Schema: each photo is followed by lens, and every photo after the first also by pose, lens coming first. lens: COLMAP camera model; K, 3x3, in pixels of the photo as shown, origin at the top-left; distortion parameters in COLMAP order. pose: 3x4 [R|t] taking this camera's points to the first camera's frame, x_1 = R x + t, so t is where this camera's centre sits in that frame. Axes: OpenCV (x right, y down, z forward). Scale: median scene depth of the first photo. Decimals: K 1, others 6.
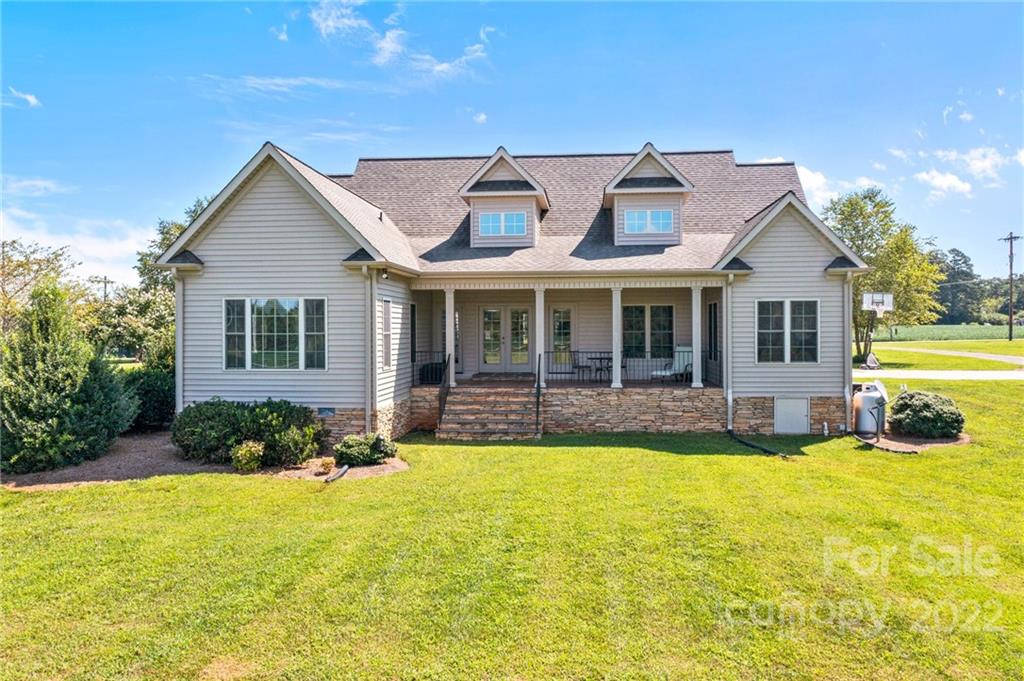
lens RADIAL K [[820.6, 0, 516.4], [0, 820.6, 337.0], [0, 0, 1]] dist [-0.012179, 0.005745]
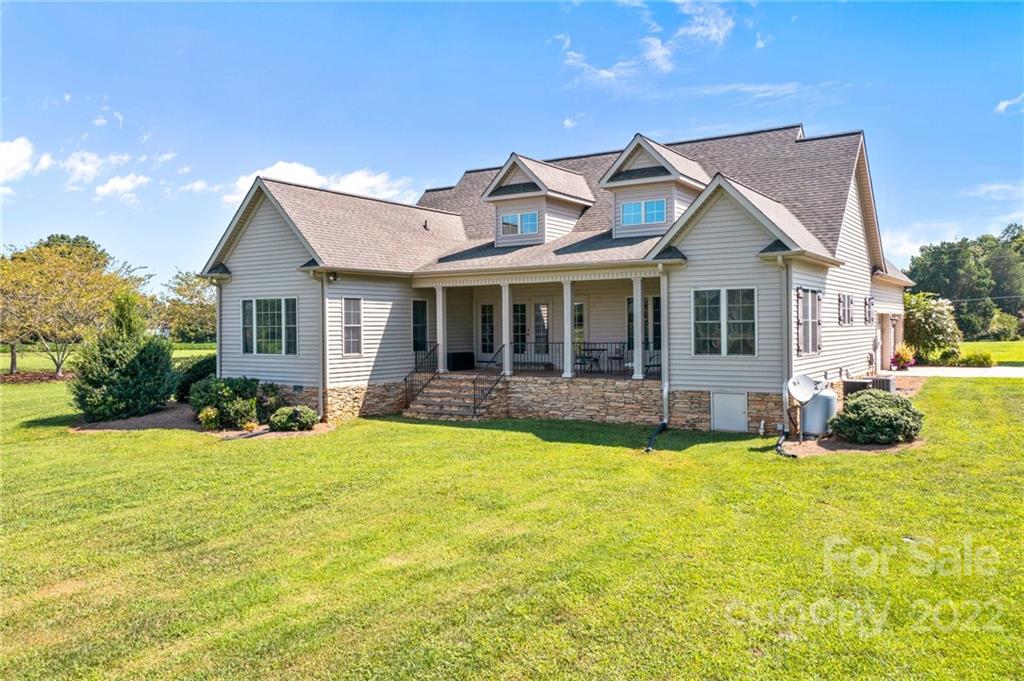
lens RADIAL K [[820.6, 0, 514.3], [0, 820.6, 334.6], [0, 0, 1]] dist [-0.012179, 0.005745]
pose [[0.878760, 0.001199, -0.477263, 0.565289], [0.001298, 0.999987, 0.004902, 0.002540], [0.477263, -0.004927, 0.878747, 0.055928]]
